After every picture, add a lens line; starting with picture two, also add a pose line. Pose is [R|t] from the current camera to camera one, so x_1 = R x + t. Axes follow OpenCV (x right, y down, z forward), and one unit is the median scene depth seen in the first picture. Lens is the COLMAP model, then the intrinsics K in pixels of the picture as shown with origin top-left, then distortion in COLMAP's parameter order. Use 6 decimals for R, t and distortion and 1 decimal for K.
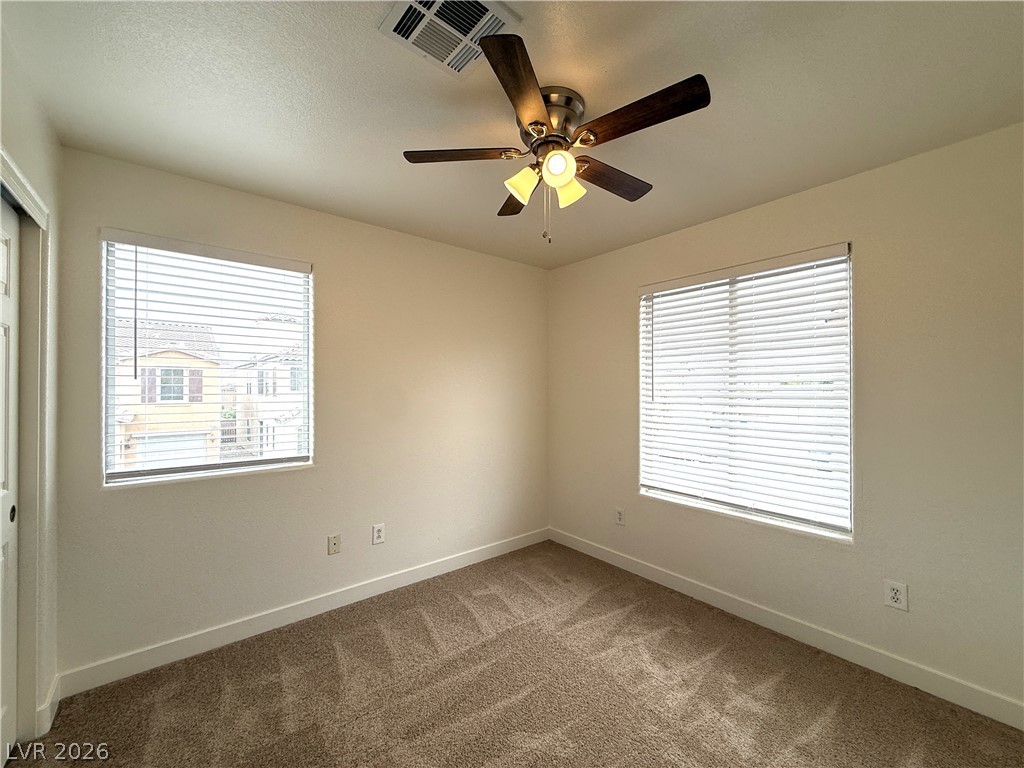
lens RADIAL K [[409.6, 0, 510.9], [0, 409.6, 387.7], [0, 0, 1]] dist [-0.002305, 0.000015]
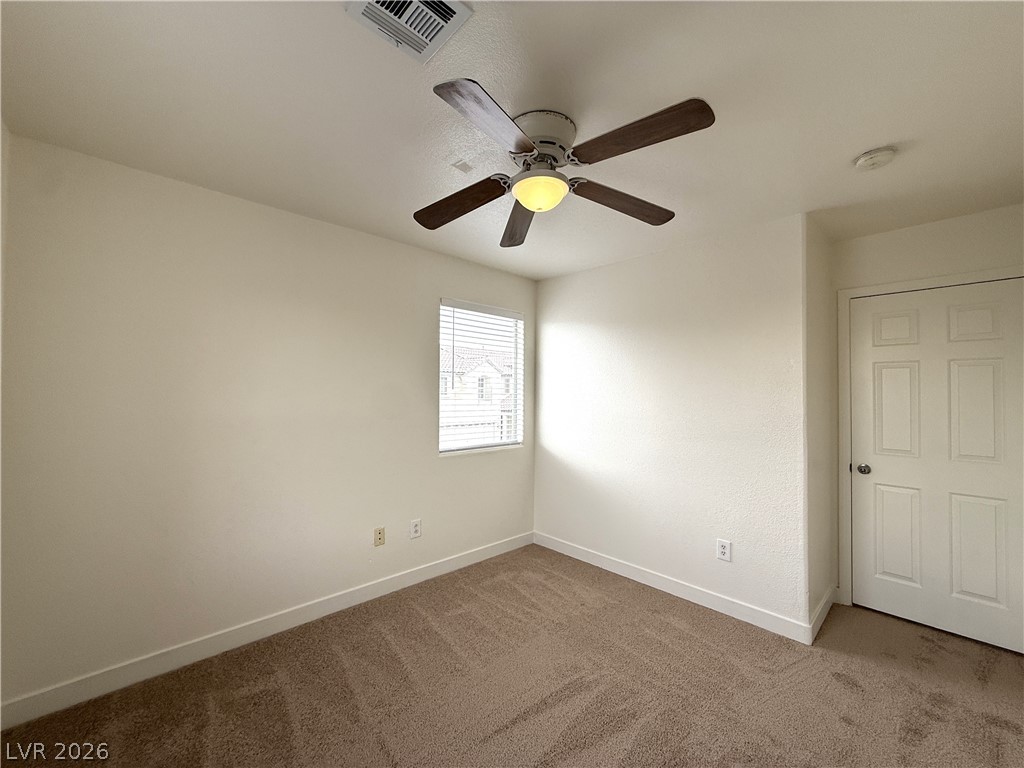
lens RADIAL K [[409.6, 0, 514.3], [0, 409.6, 387.9], [0, 0, 1]] dist [-0.002305, 0.000015]
pose [[0.997827, 0.005046, 0.065697, -0.601476], [-0.004056, 0.999876, -0.015189, -0.003963], [-0.065765, 0.014890, 0.997724, -0.489604]]
